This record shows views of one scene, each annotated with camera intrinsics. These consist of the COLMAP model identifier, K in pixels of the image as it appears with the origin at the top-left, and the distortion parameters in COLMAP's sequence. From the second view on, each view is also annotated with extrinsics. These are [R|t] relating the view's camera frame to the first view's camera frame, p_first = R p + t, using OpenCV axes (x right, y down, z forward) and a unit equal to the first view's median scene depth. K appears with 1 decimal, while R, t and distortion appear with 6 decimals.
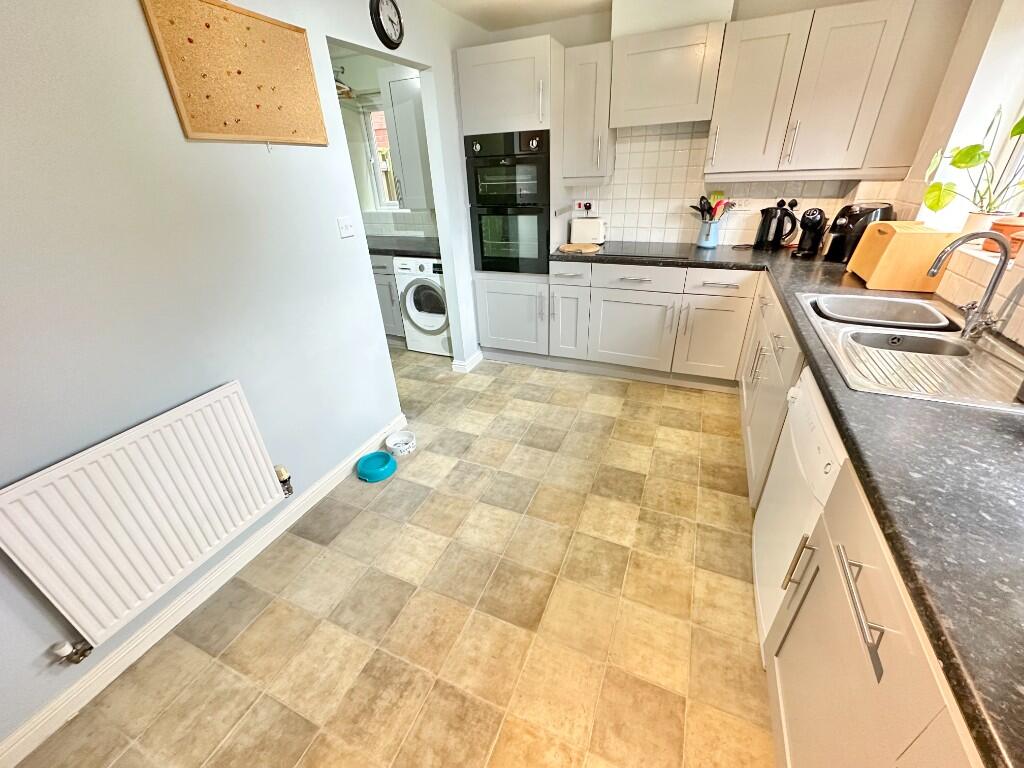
lens RADIAL K [[407.6, 0, 513.0], [0, 407.6, 382.7], [0, 0, 1]] dist [-0.002764, 0.000227]
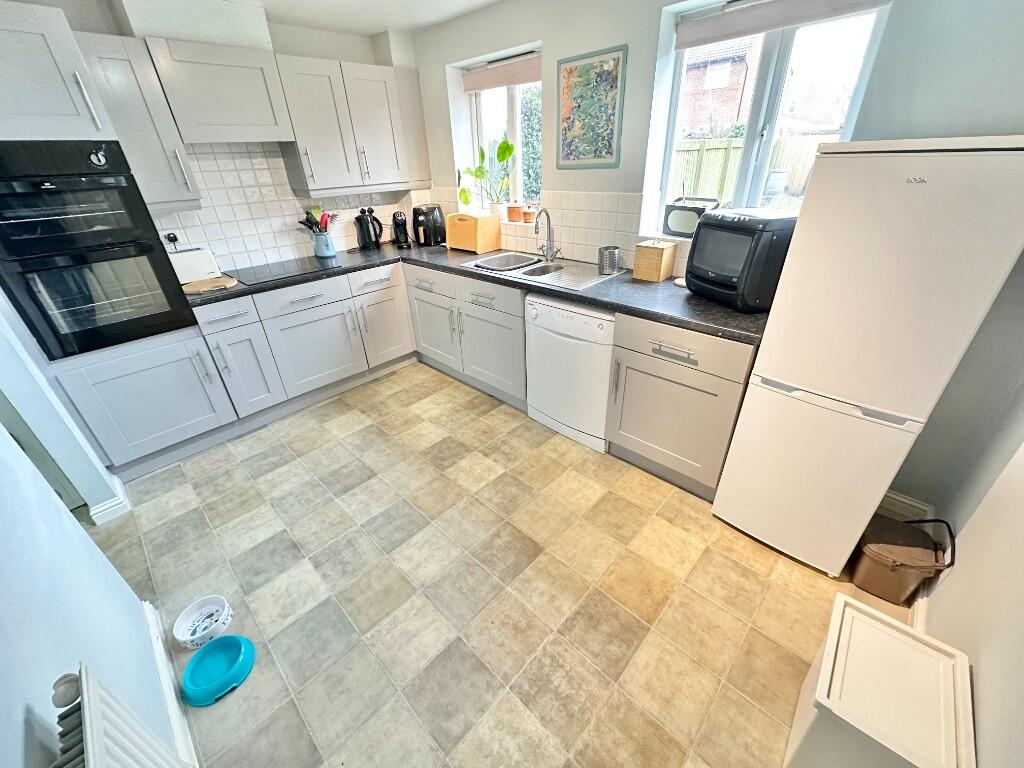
lens RADIAL K [[407.6, 0, 513.0], [0, 407.6, 382.7], [0, 0, 1]] dist [-0.002764, 0.000227]
pose [[0.350004, -0.430488, 0.831972, -0.482072], [0.462206, 0.851870, 0.246337, -0.102736], [-0.814777, 0.298323, 0.497133, 0.189191]]
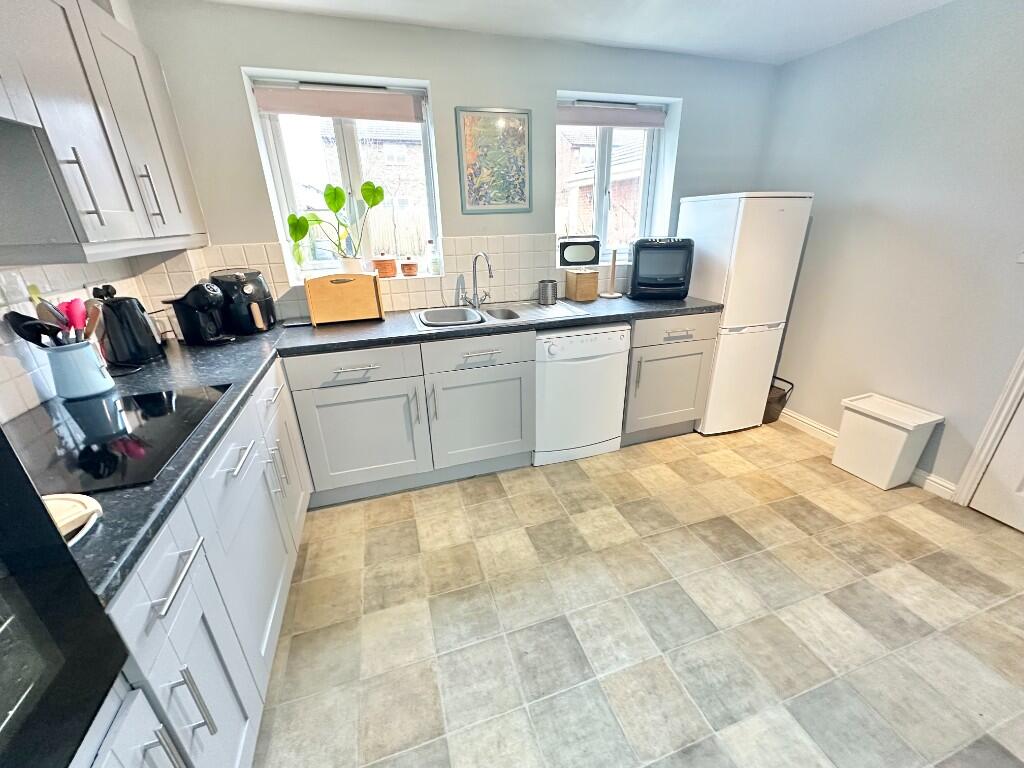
lens RADIAL K [[407.6, 0, 513.0], [0, 407.6, 382.7], [0, 0, 1]] dist [-0.002764, 0.000227]
pose [[-0.660405, -0.230889, 0.714532, -0.221279], [0.395448, 0.701977, 0.592325, -0.514237], [-0.638347, 0.673735, -0.372284, 1.027428]]
